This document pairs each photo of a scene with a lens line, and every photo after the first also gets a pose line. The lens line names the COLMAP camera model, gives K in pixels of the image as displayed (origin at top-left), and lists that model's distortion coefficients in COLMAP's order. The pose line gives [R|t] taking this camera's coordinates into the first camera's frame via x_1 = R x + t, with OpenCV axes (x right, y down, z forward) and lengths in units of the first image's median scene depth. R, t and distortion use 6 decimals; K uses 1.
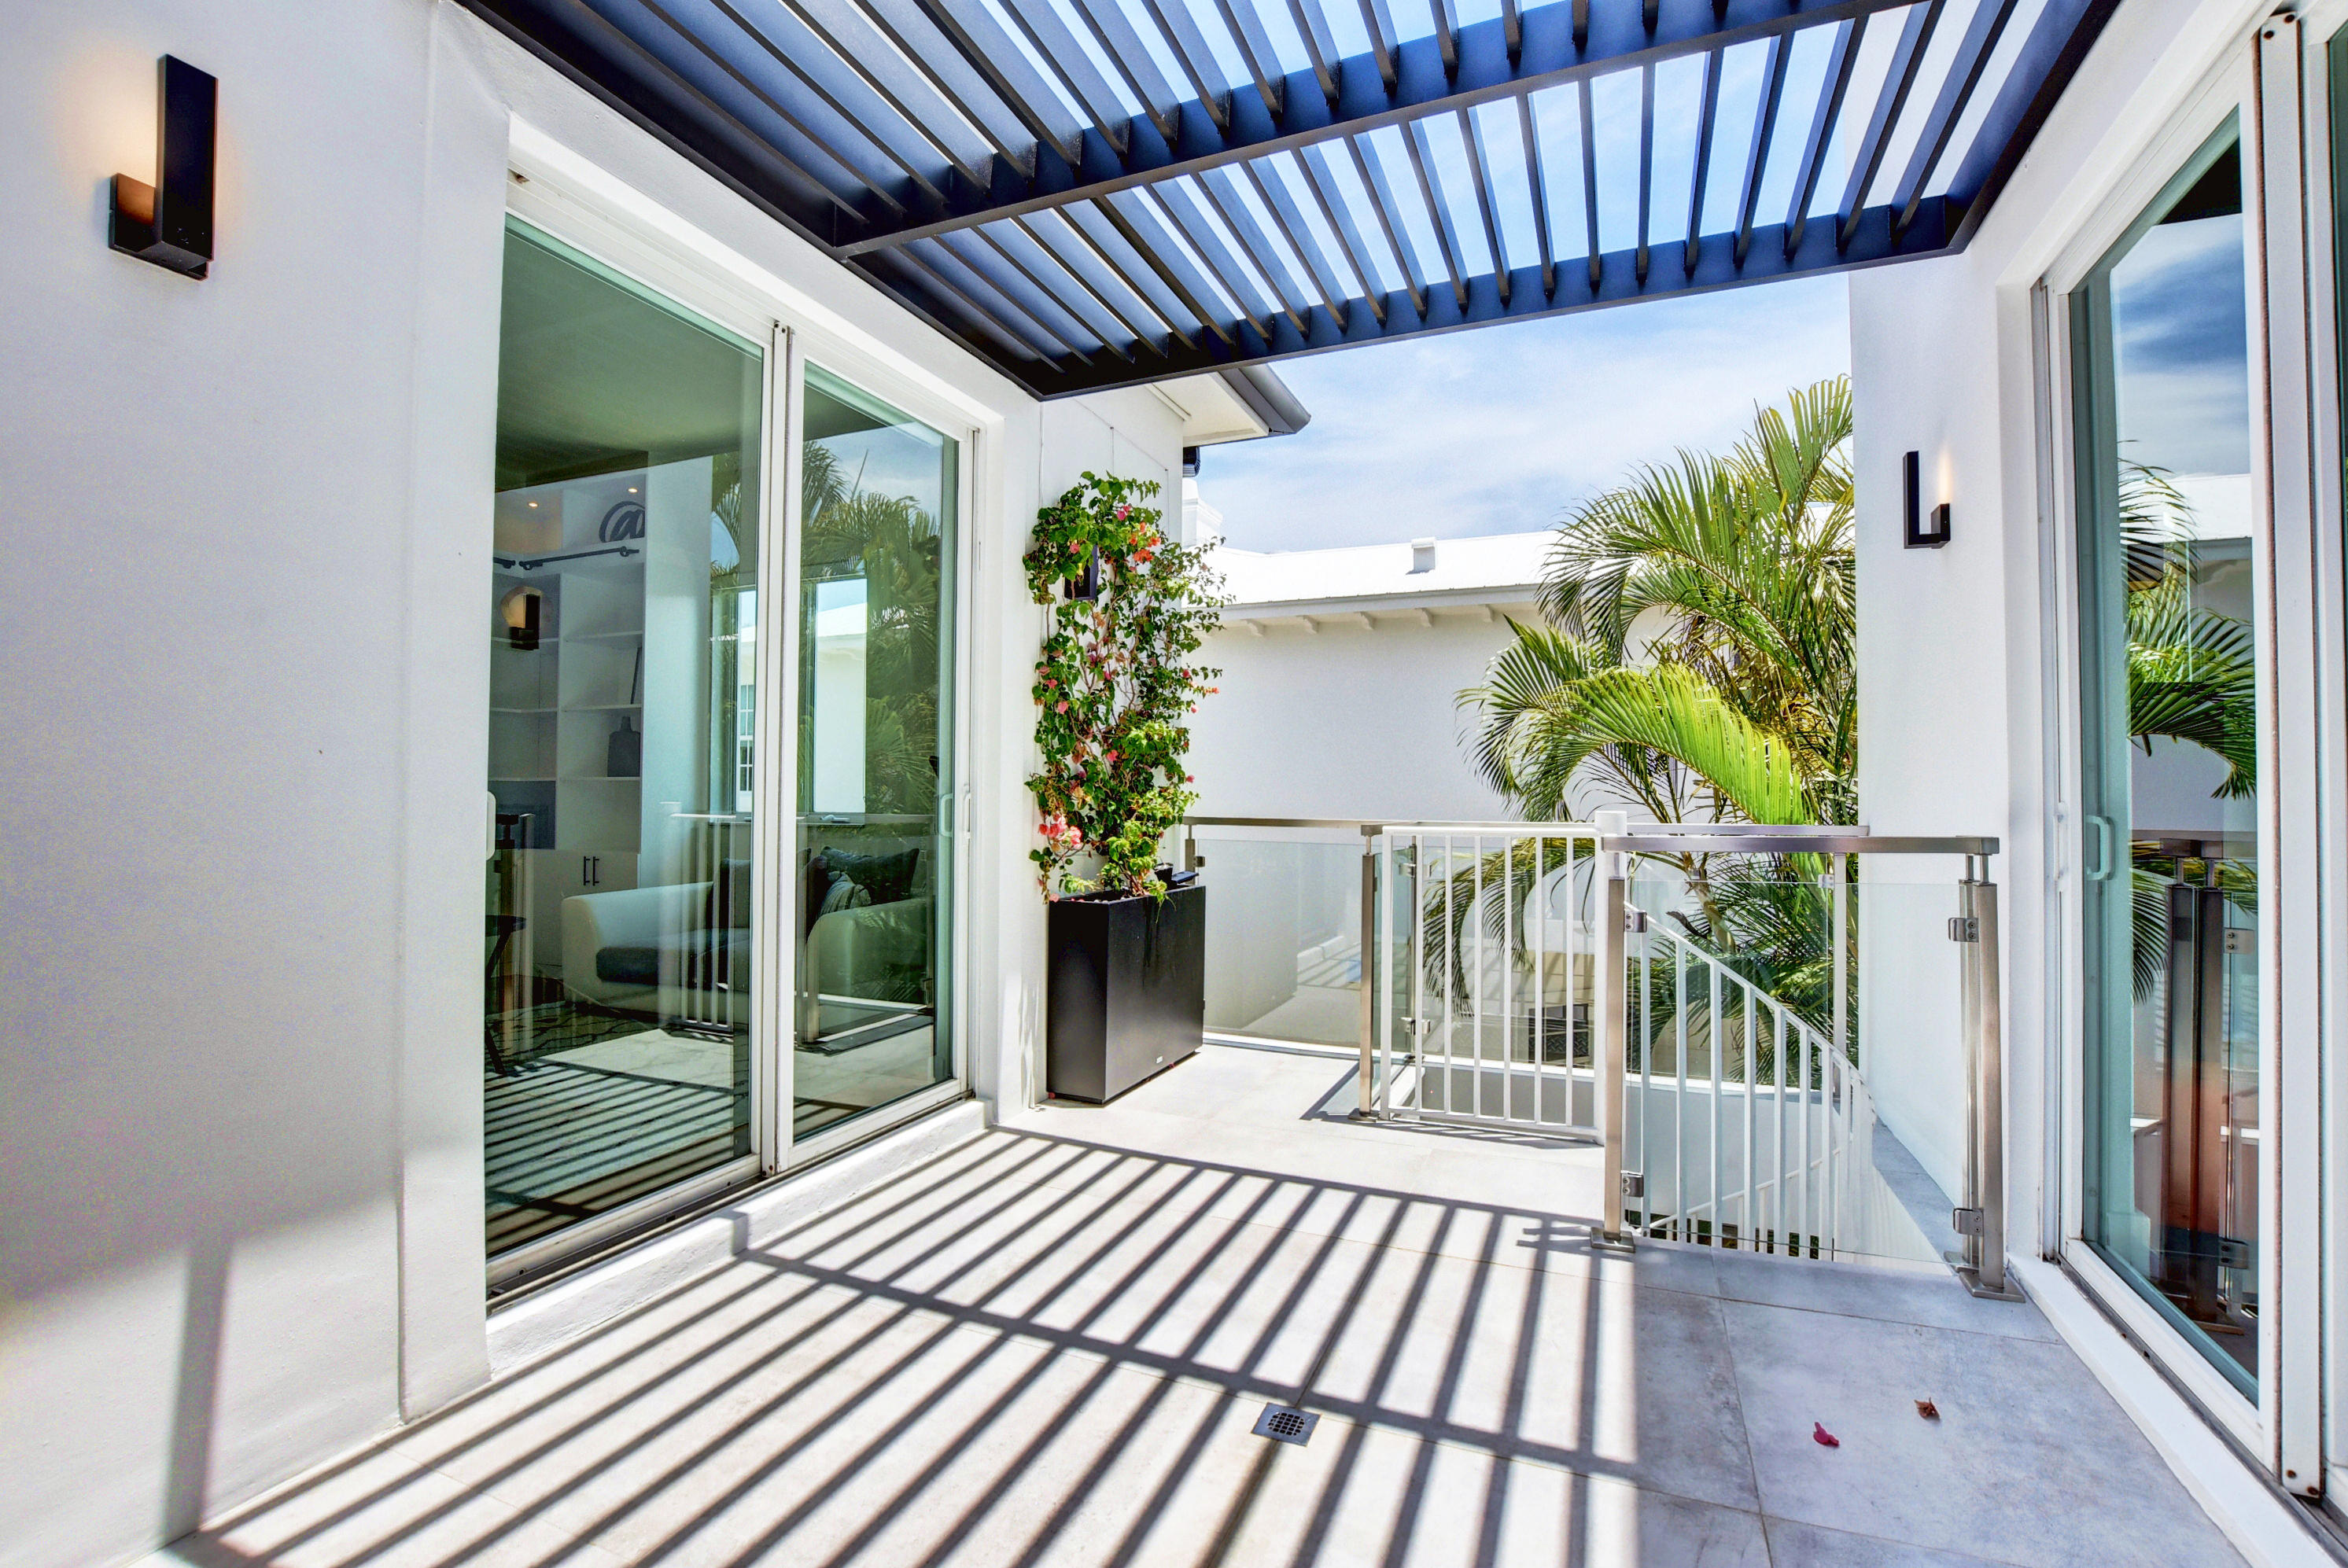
lens RADIAL K [[1066.0, 0, 1162.2], [0, 1066.0, 778.0], [0, 0, 1]] dist [-0.000275, -0.000006]
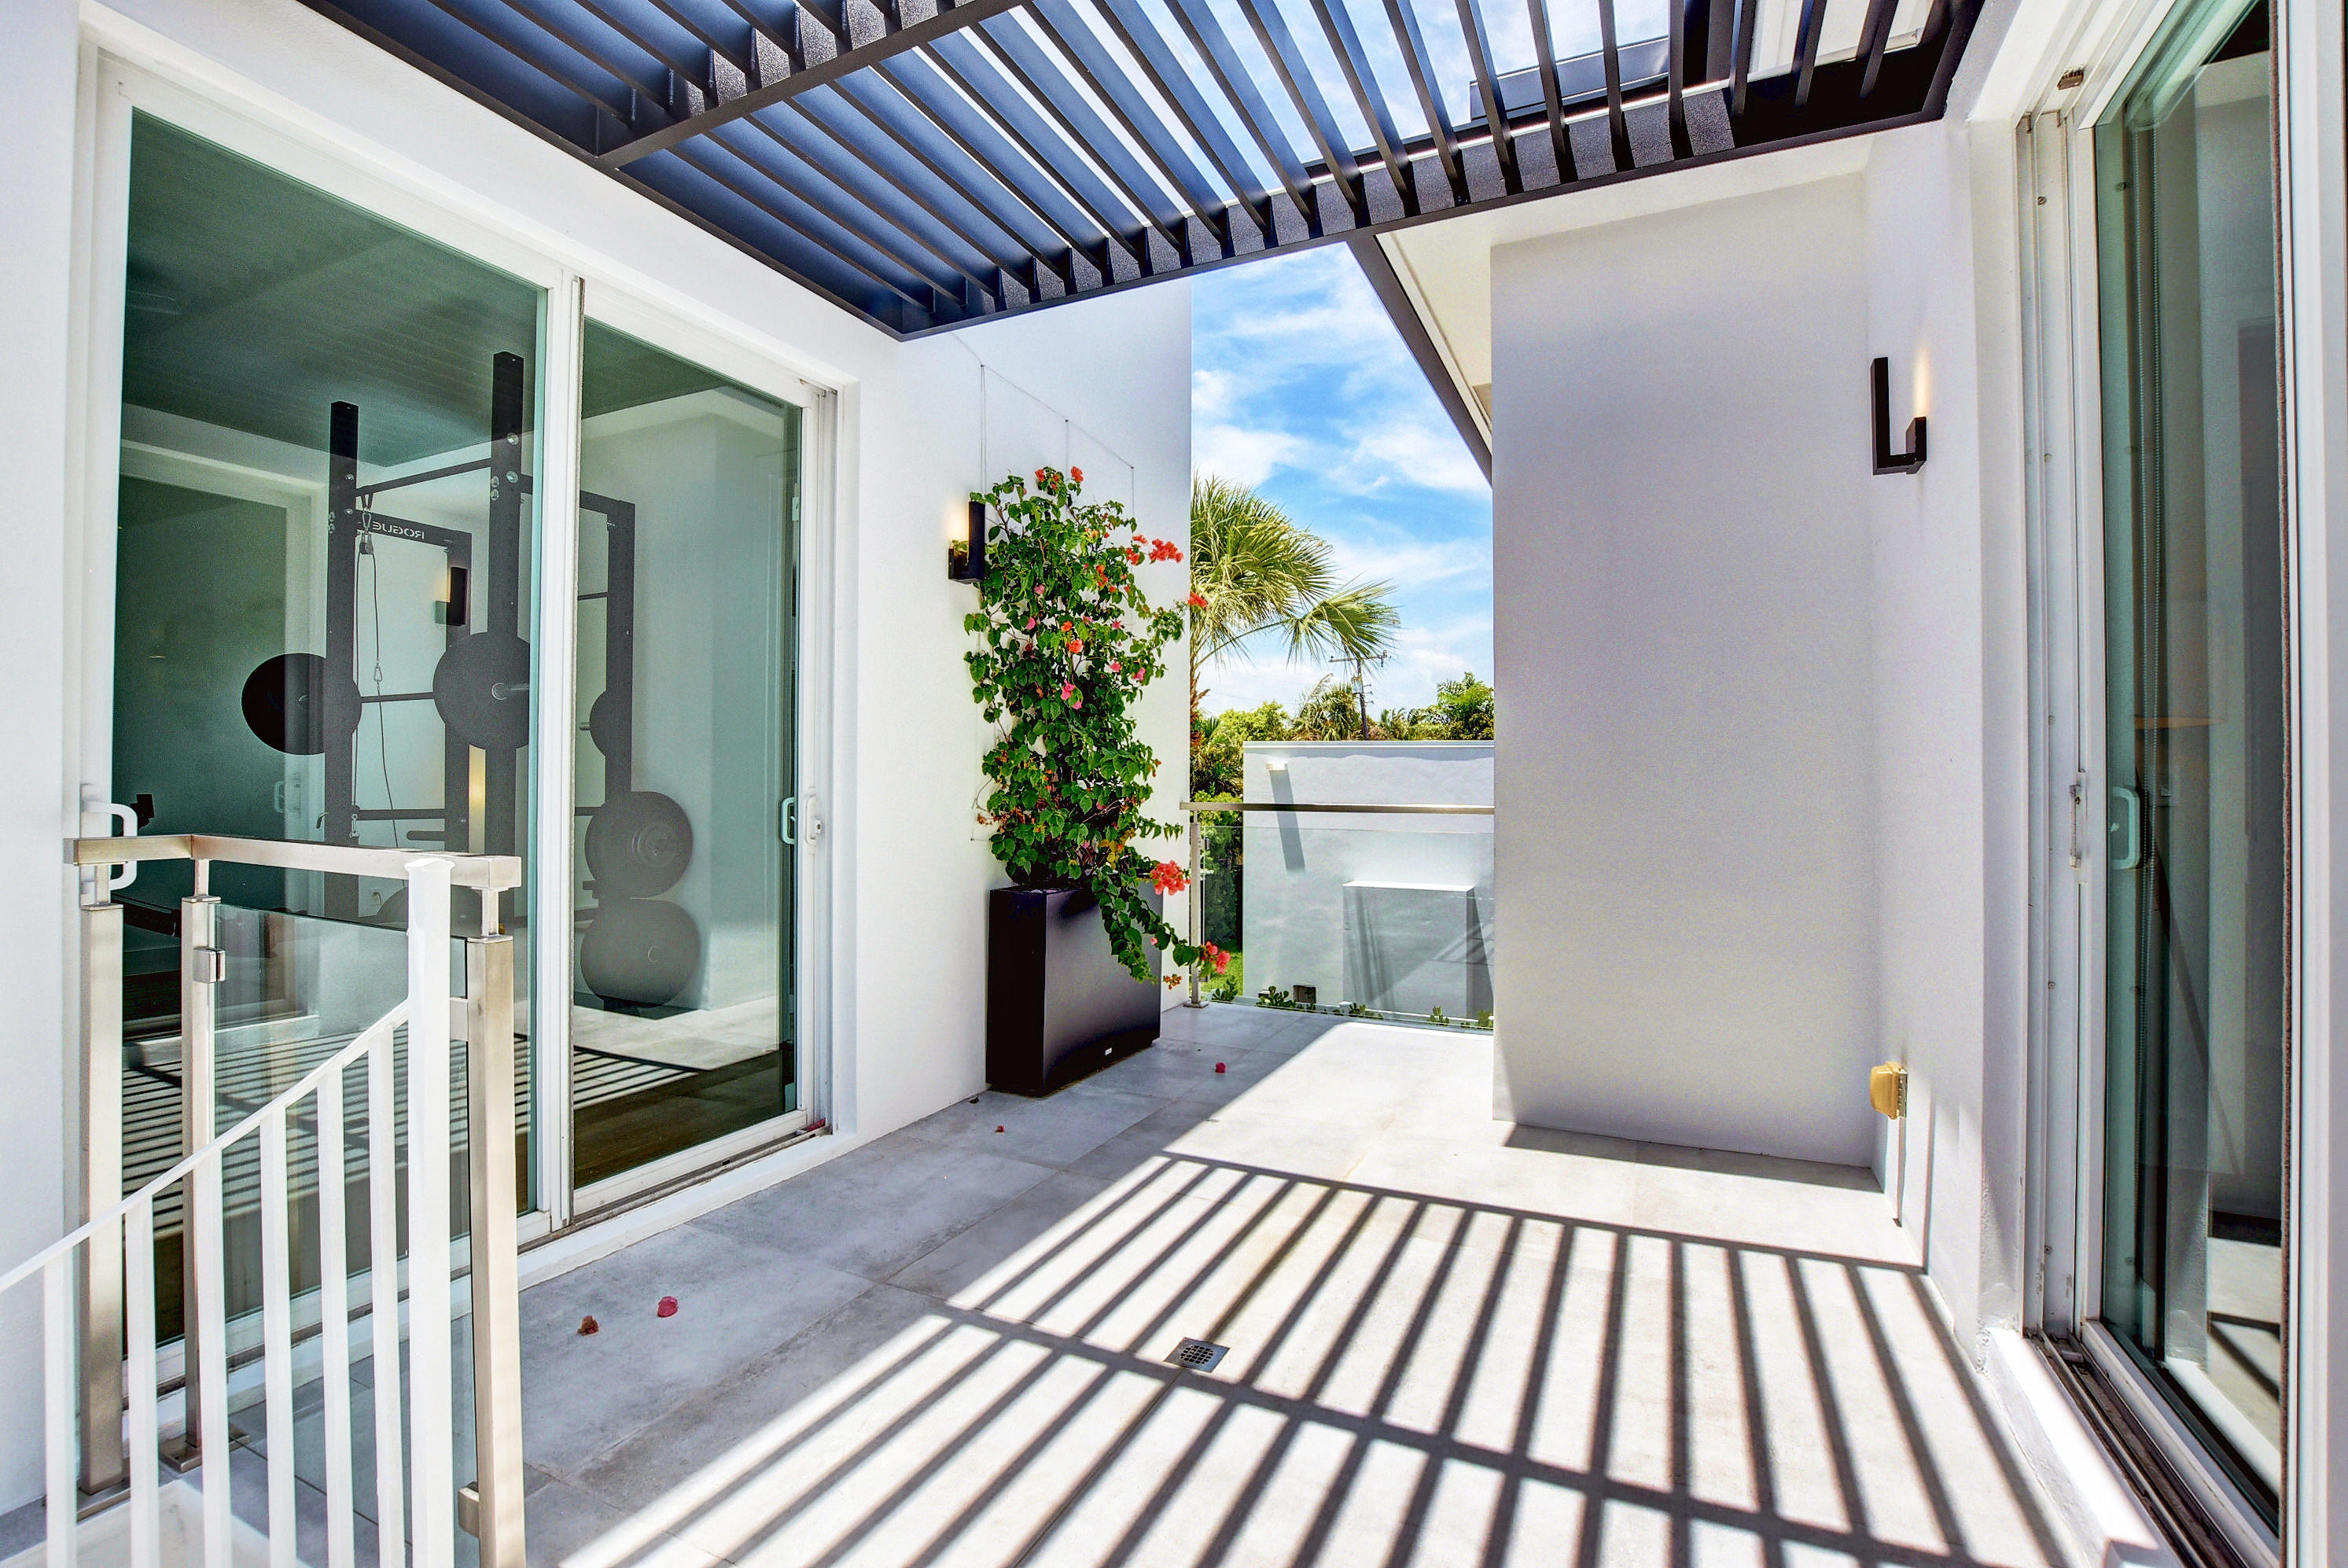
lens RADIAL K [[1066.2, 0, 1162.2], [0, 1066.2, 778.0], [0, 0, 1]] dist [-0.000275, -0.000006]
pose [[-0.999282, -0.009880, 0.036569, 0.115384], [-0.010889, 0.999562, -0.027507, 0.037676], [-0.036281, -0.027886, -0.998952, 2.071267]]
